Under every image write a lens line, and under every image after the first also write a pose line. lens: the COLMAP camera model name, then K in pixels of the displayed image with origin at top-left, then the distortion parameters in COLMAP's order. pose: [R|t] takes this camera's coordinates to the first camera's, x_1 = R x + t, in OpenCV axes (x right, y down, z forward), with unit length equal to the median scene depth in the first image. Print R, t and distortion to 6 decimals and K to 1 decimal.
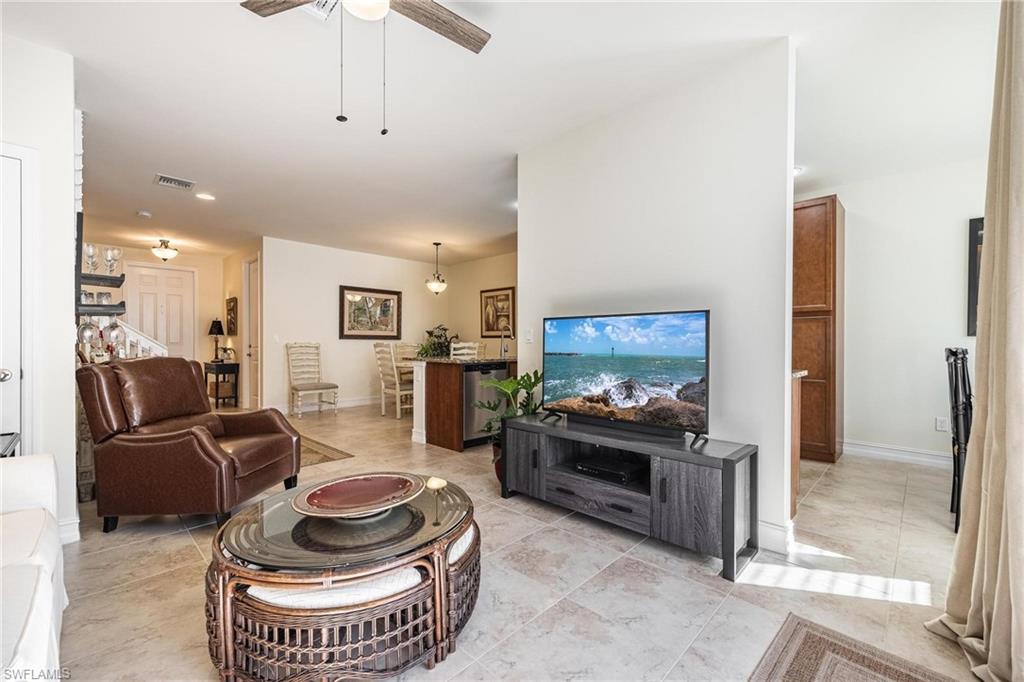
lens RADIAL K [[425.5, 0, 518.3], [0, 425.5, 345.8], [0, 0, 1]] dist [0.004793, -0.003002]
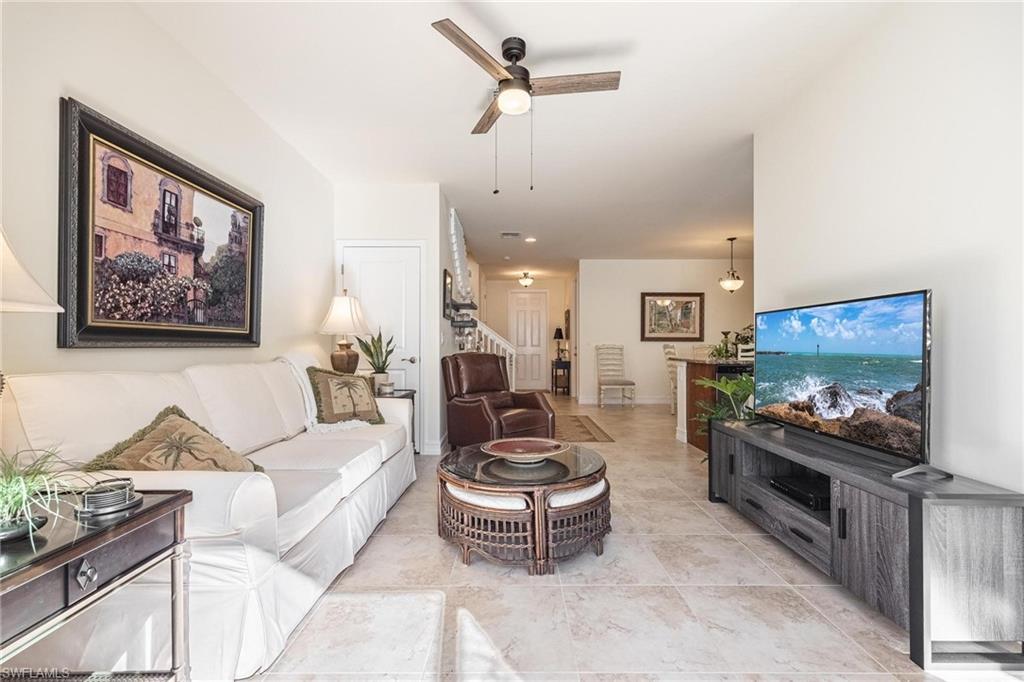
lens RADIAL K [[425.5, 0, 511.8], [0, 425.5, 346.1], [0, 0, 1]] dist [0.004793, -0.003002]
pose [[0.686053, -0.002093, -0.727548, 0.400193], [-0.004404, 0.999966, -0.007030, 0.014641], [0.727538, 0.008027, 0.686020, 0.002999]]
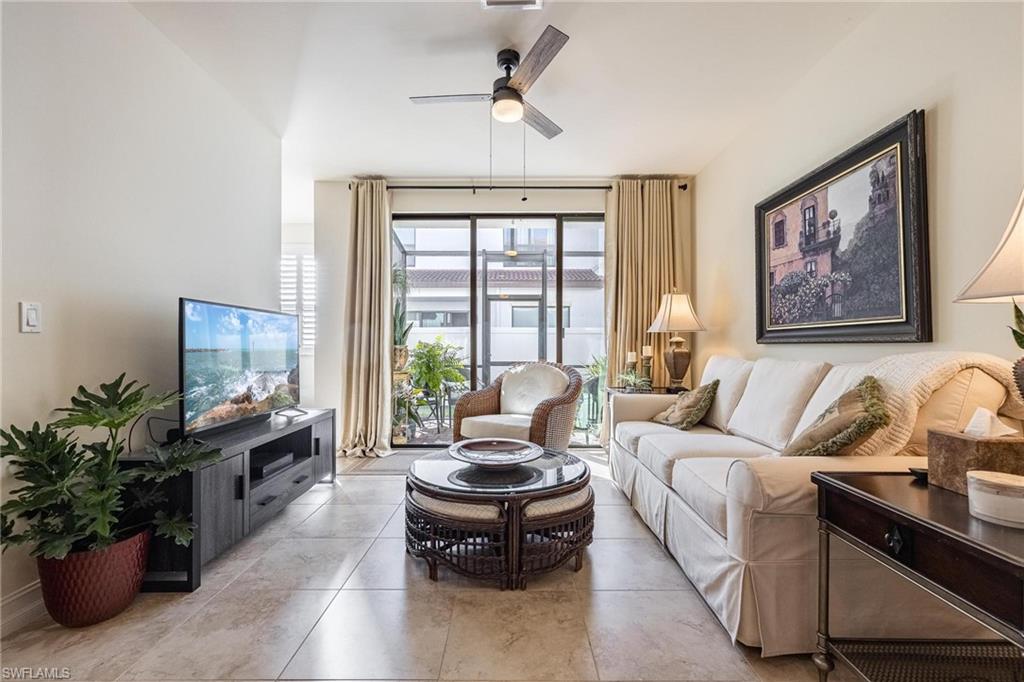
lens RADIAL K [[434.9, 0, 509.1], [0, 434.9, 343.1], [0, 0, 1]] dist [0.004554, -0.000085]
pose [[-0.690660, 0.003532, 0.723171, -0.875970], [0.005970, 0.999982, 0.000817, 0.008980], [-0.723155, 0.004881, -0.690668, 1.218528]]
